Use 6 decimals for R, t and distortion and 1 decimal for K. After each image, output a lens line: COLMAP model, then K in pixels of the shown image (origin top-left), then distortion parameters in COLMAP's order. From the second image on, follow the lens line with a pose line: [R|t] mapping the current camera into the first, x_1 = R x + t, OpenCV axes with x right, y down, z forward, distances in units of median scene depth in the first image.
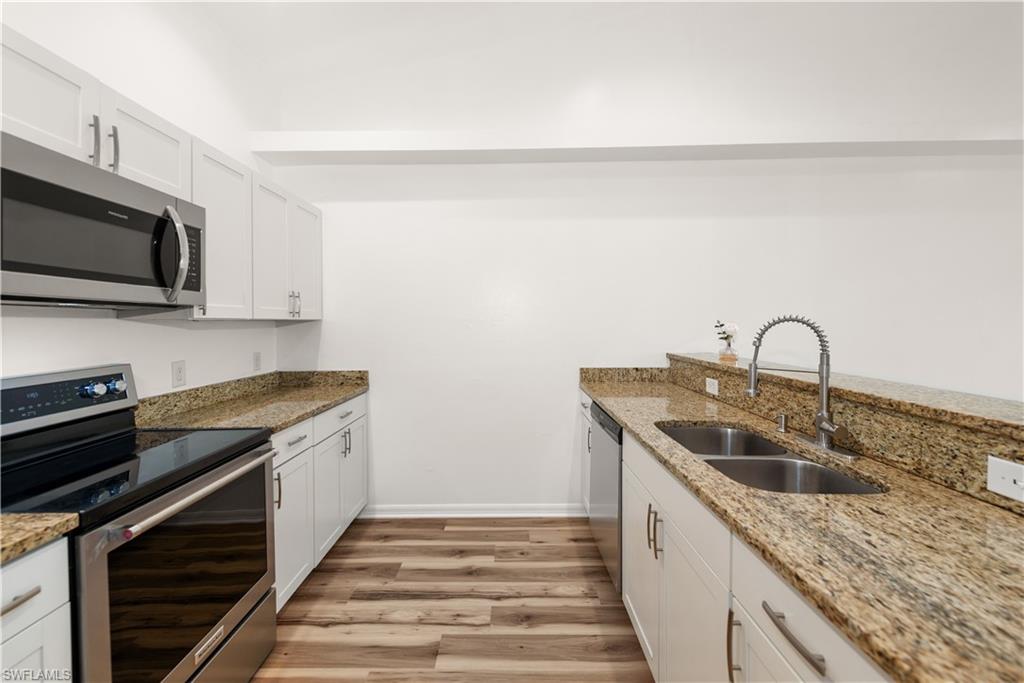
lens RADIAL K [[410.1, 0, 503.4], [0, 410.1, 325.2], [0, 0, 1]] dist [0.008249, -0.001856]
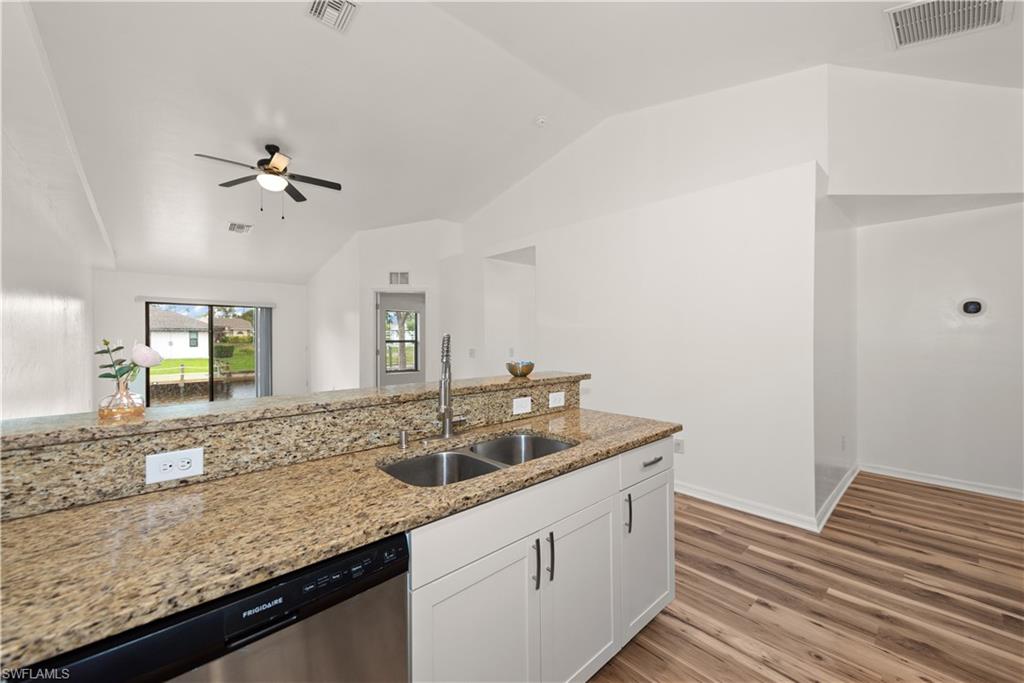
lens RADIAL K [[410.1, 0, 520.0], [0, 410.1, 335.3], [0, 0, 1]] dist [0.008249, -0.001856]
pose [[-0.692776, 0.009184, 0.721094, -0.230552], [0.014895, 0.999888, 0.001576, -0.013874], [-0.720999, 0.011833, -0.692835, 1.378668]]
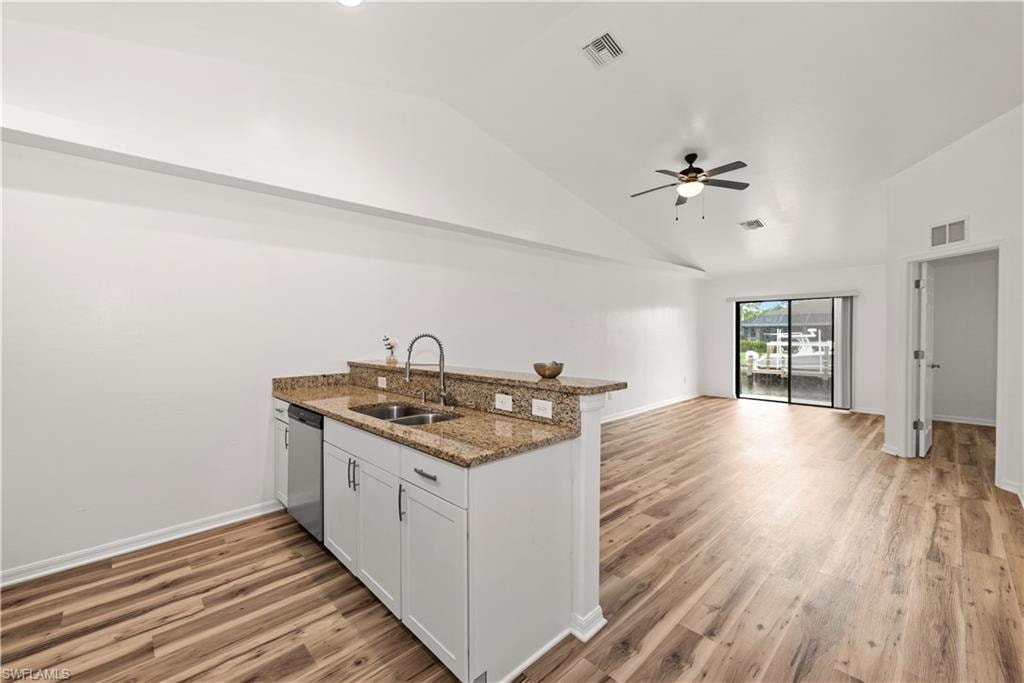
lens RADIAL K [[413.9, 0, 485.4], [0, 413.9, 340.7], [0, 0, 1]] dist [0.027318, 0.001349]
pose [[0.738618, -0.012562, 0.674008, -0.251745], [0.010996, 0.999918, 0.006586, -0.000819], [-0.674035, 0.002547, 0.738695, -0.389957]]
